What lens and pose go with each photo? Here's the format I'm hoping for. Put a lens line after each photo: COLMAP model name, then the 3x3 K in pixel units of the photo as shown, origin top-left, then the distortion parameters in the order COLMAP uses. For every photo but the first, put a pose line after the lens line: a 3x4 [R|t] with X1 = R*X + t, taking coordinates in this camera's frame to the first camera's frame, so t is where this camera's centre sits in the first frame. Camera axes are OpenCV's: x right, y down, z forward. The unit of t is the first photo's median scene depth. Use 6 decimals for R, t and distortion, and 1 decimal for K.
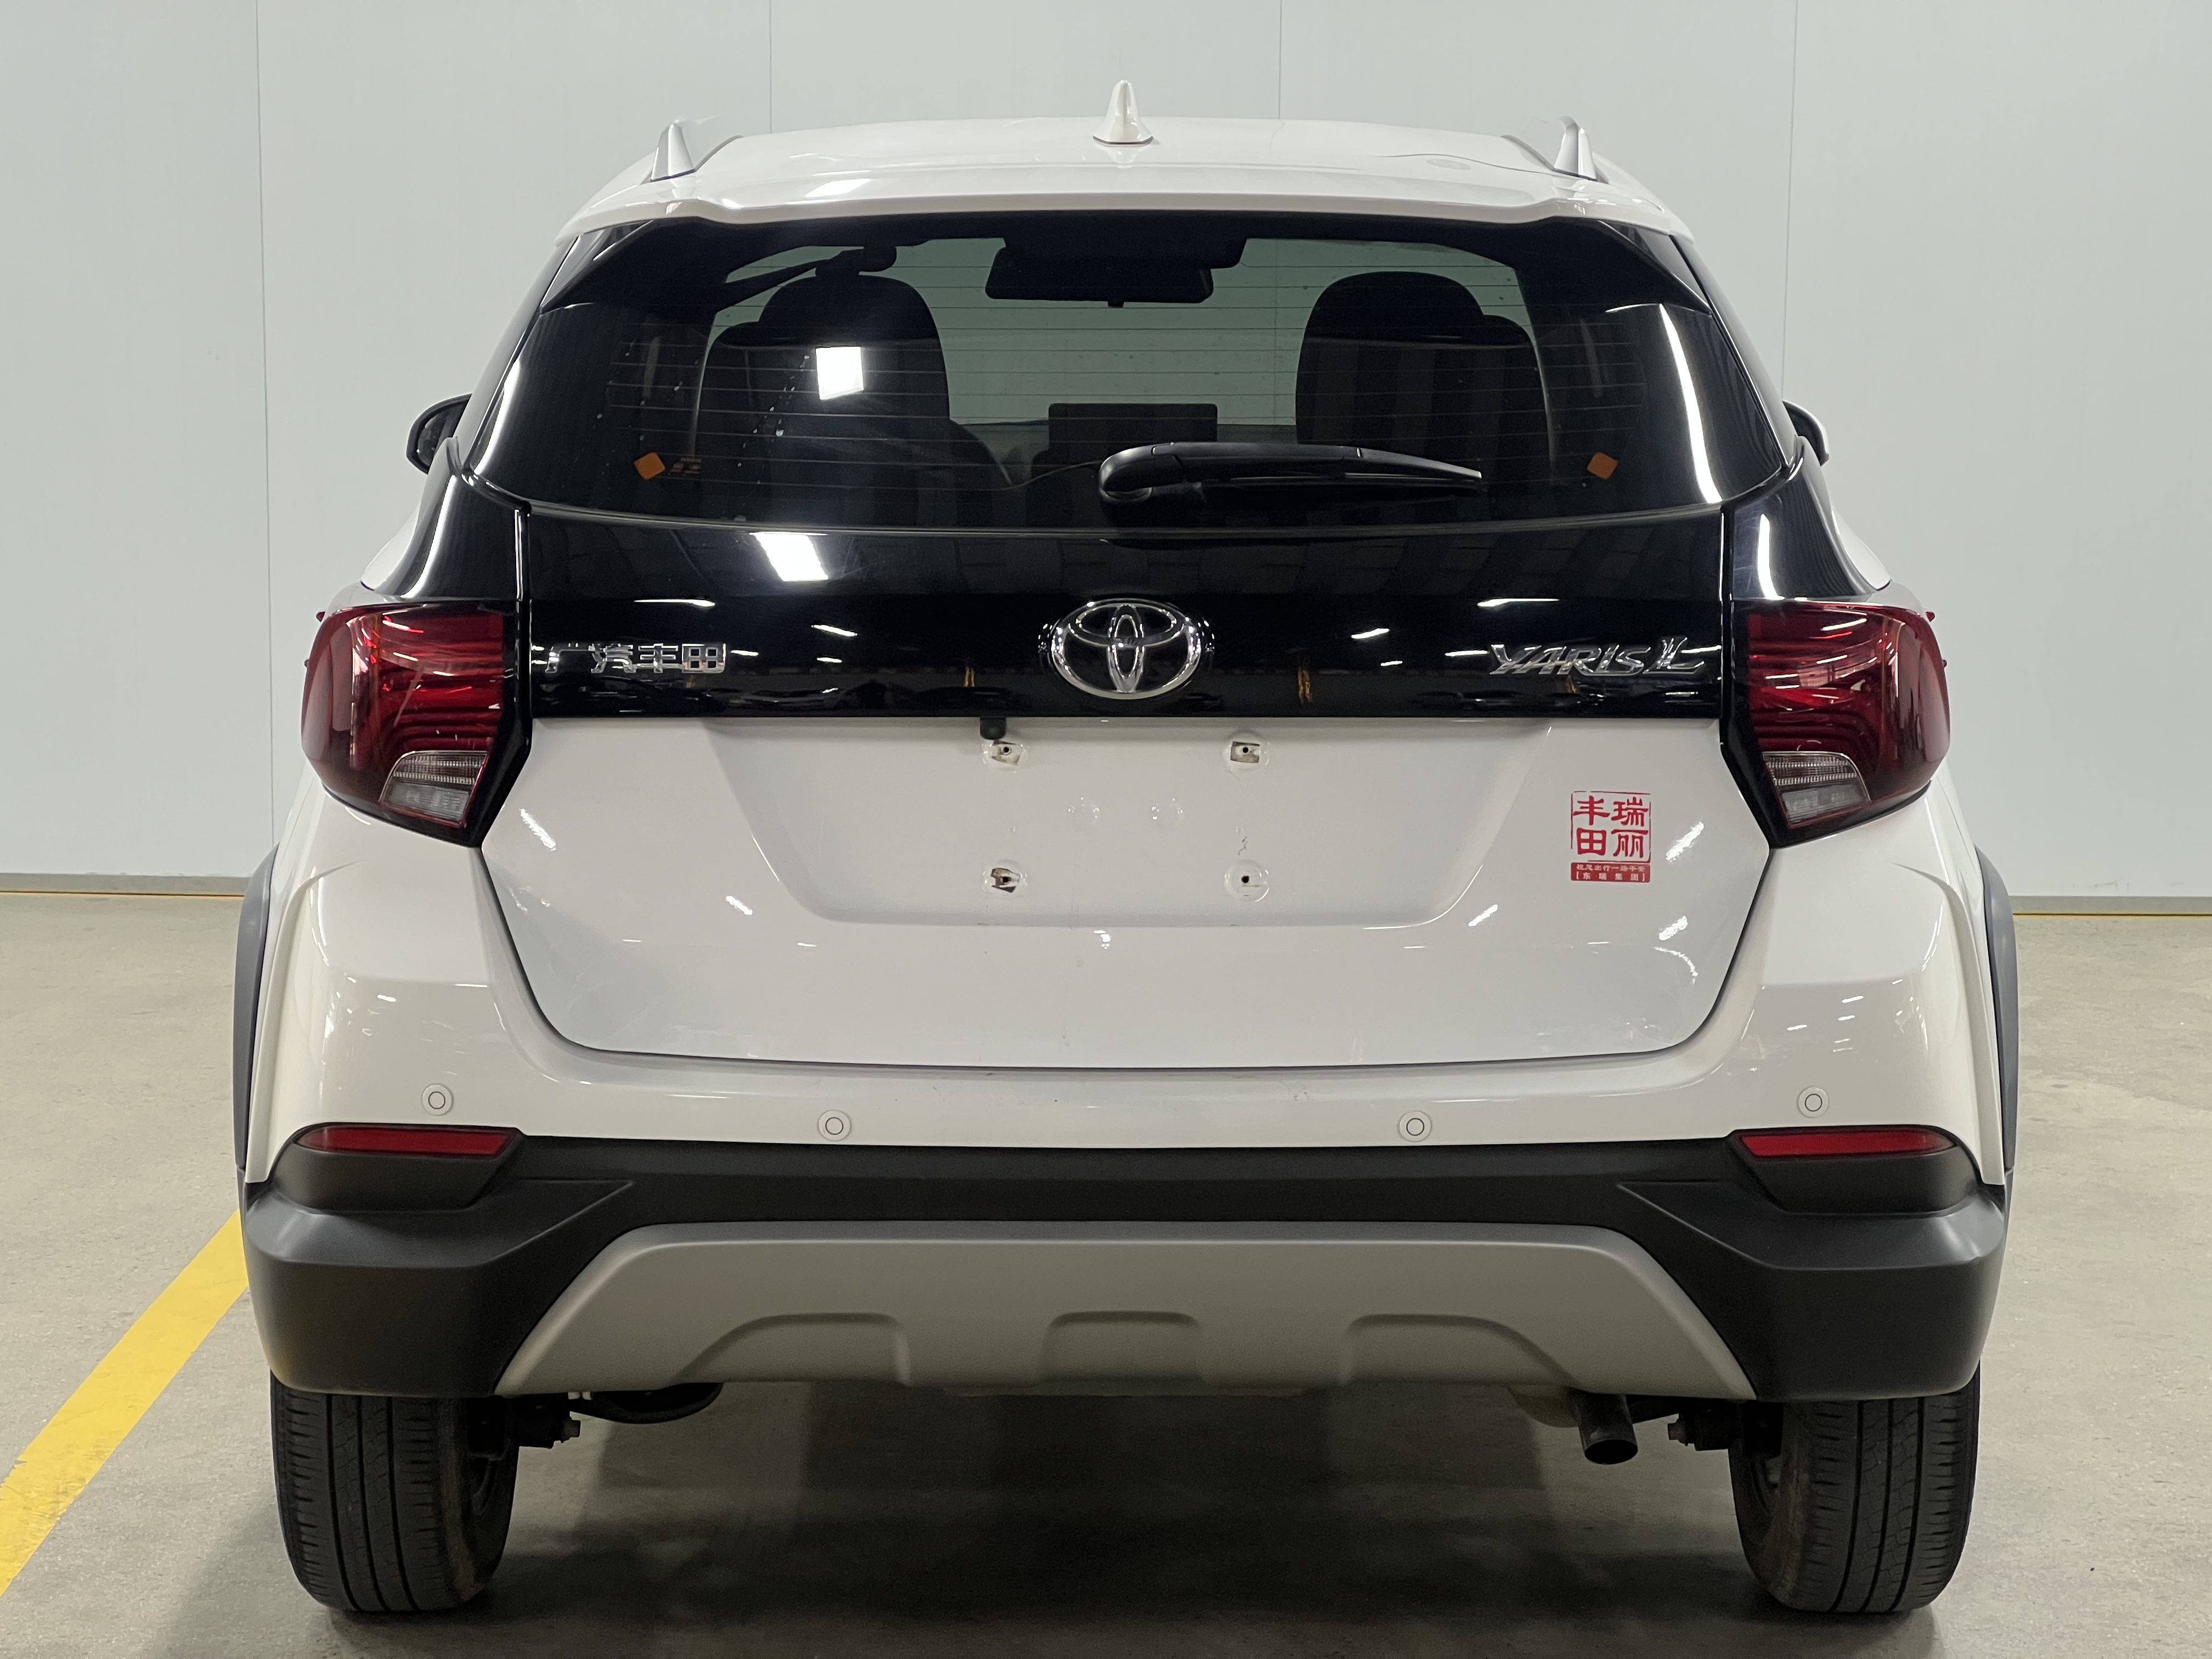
lens RADIAL K [[5270.0, 0, 1102.0], [0, 5270.0, 824.2], [0, 0, 1]] dist [-0.067399, 0.000000]
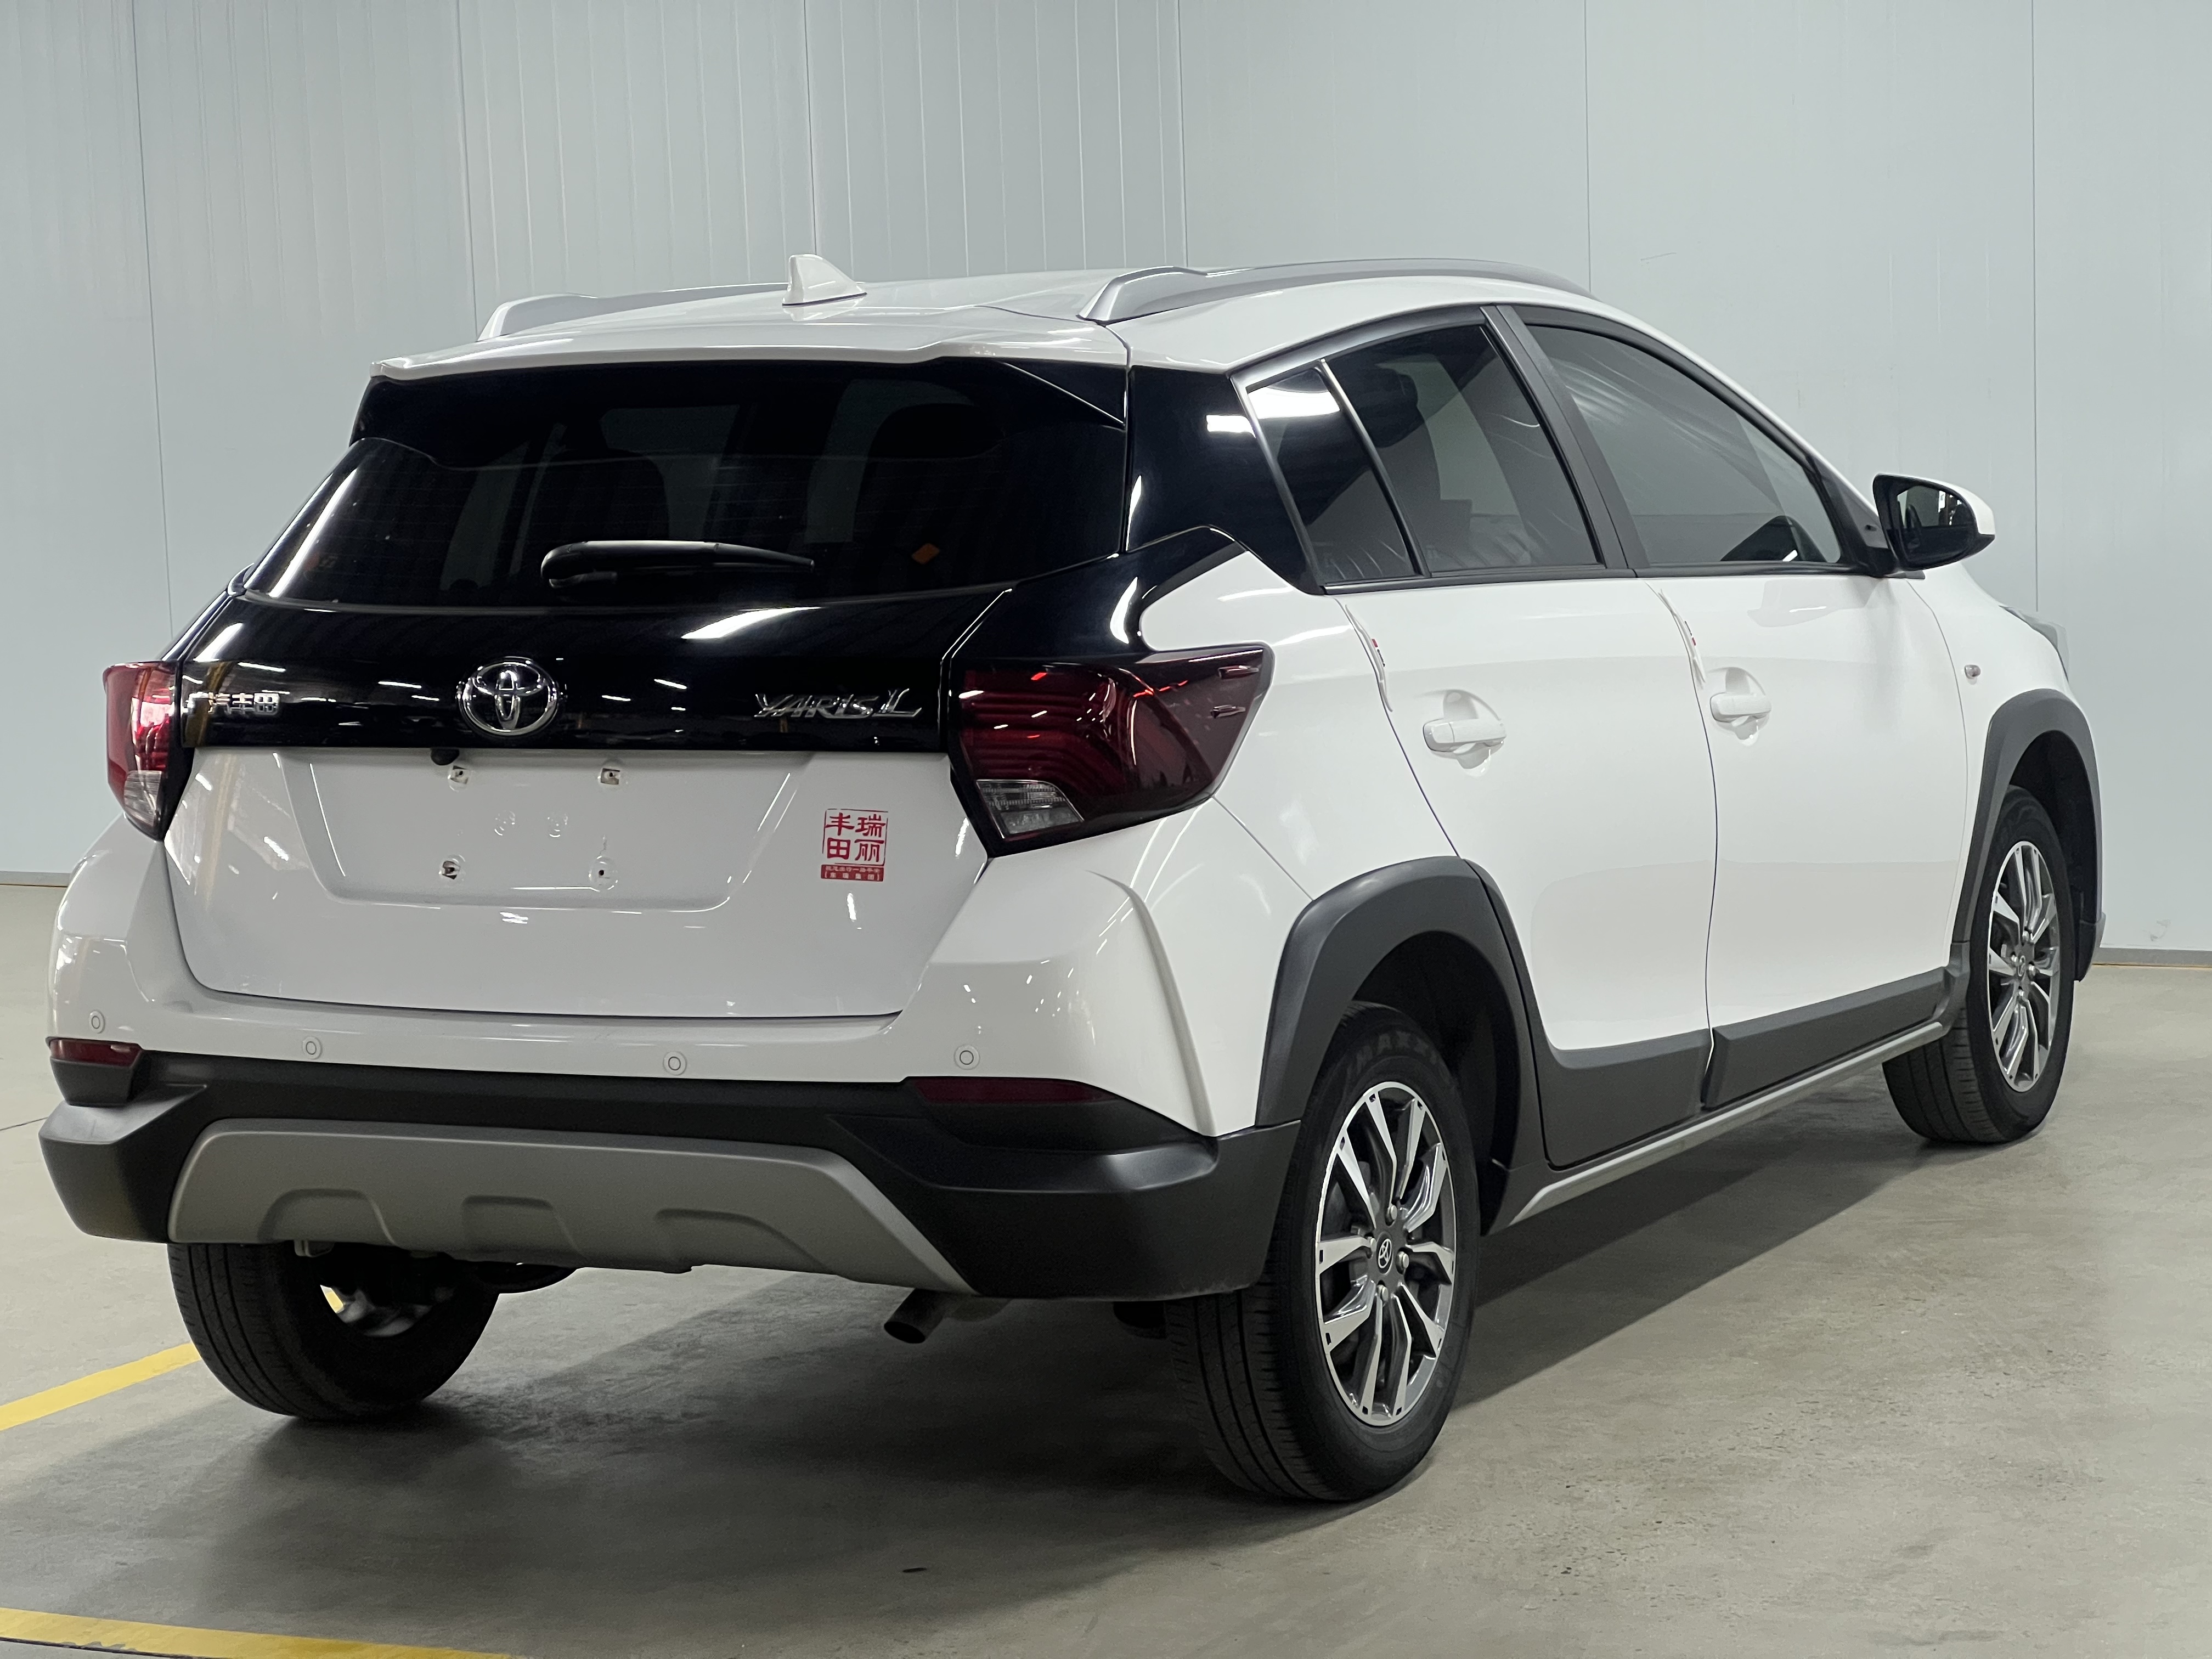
lens RADIAL K [[5270.0, 0, 1109.1], [0, 5270.0, 824.3], [0, 0, 1]] dist [-0.067399, 0.000000]
pose [[0.890985, 0.013579, -0.453830, 0.732691], [-0.019411, 0.999778, -0.008193, 0.006662], [0.453618, 0.016109, 0.891051, -0.111736]]
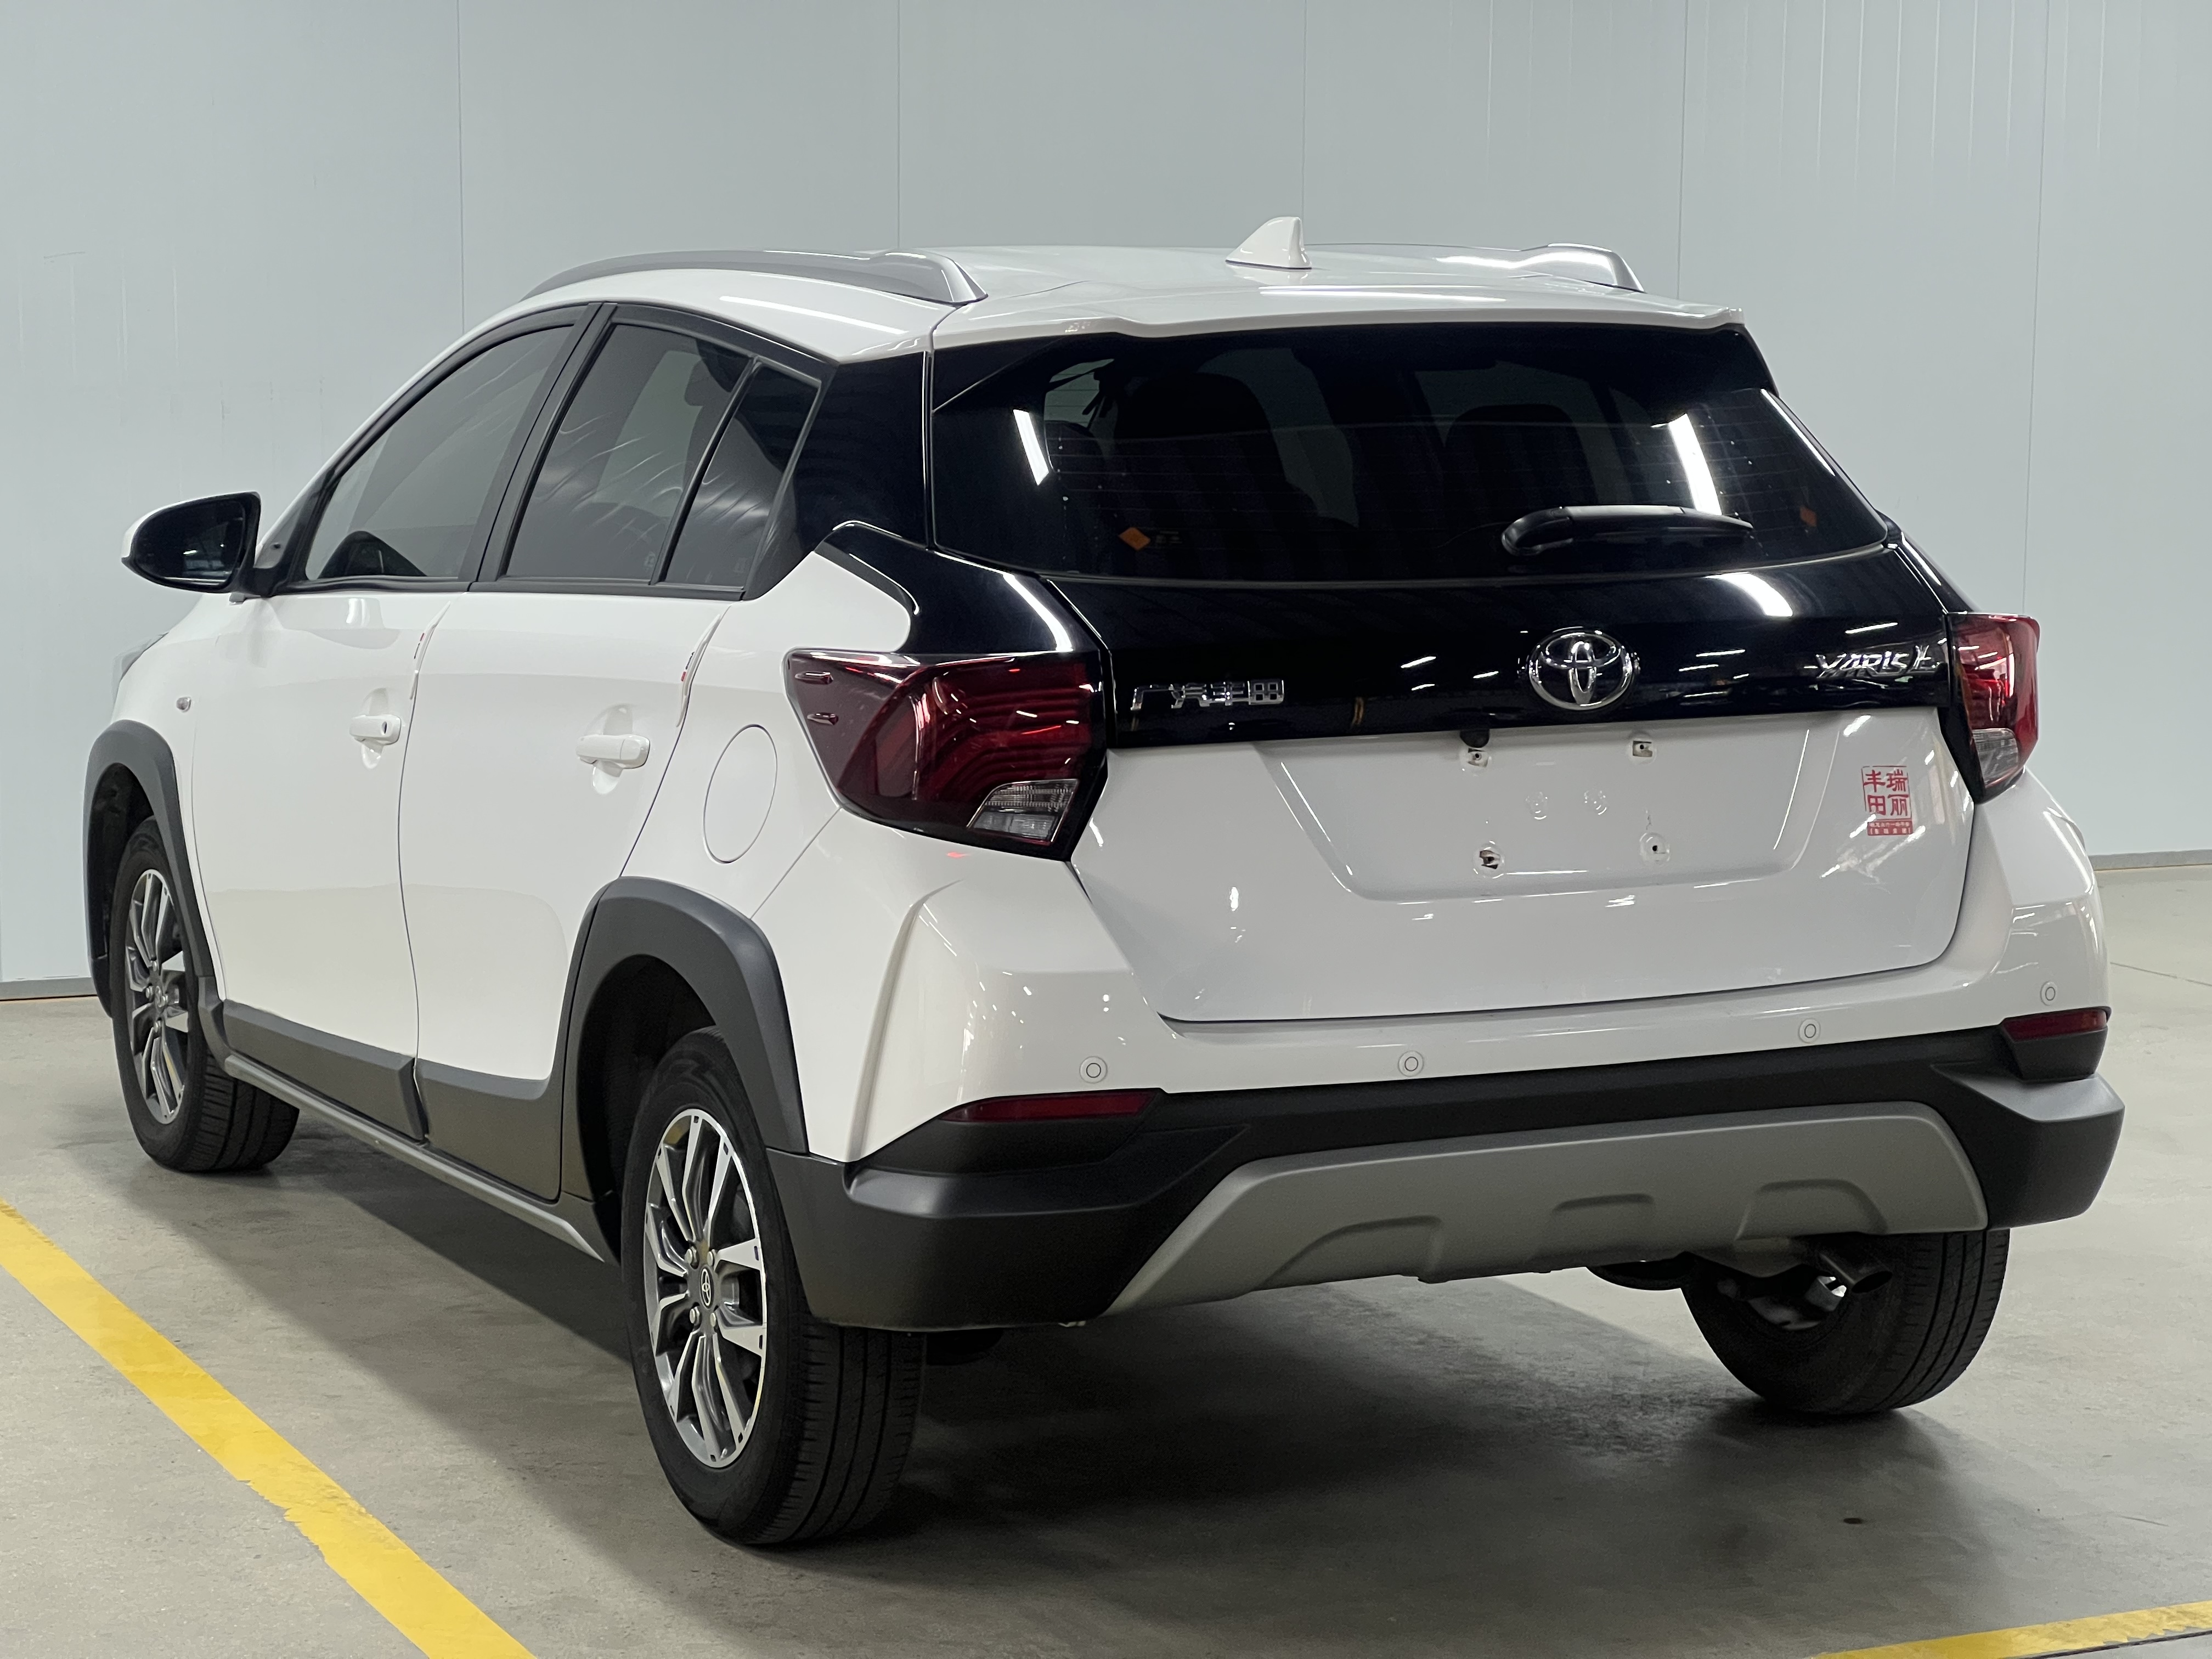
lens RADIAL K [[5270.0, 0, 1110.3], [0, 5270.0, 836.0], [0, 0, 1]] dist [-0.067399, 0.000000]
pose [[0.904725, -0.055073, 0.422421, -0.622951], [0.062205, 0.998059, -0.003106, 0.003252], [-0.421430, 0.029087, 0.906394, -0.090731]]
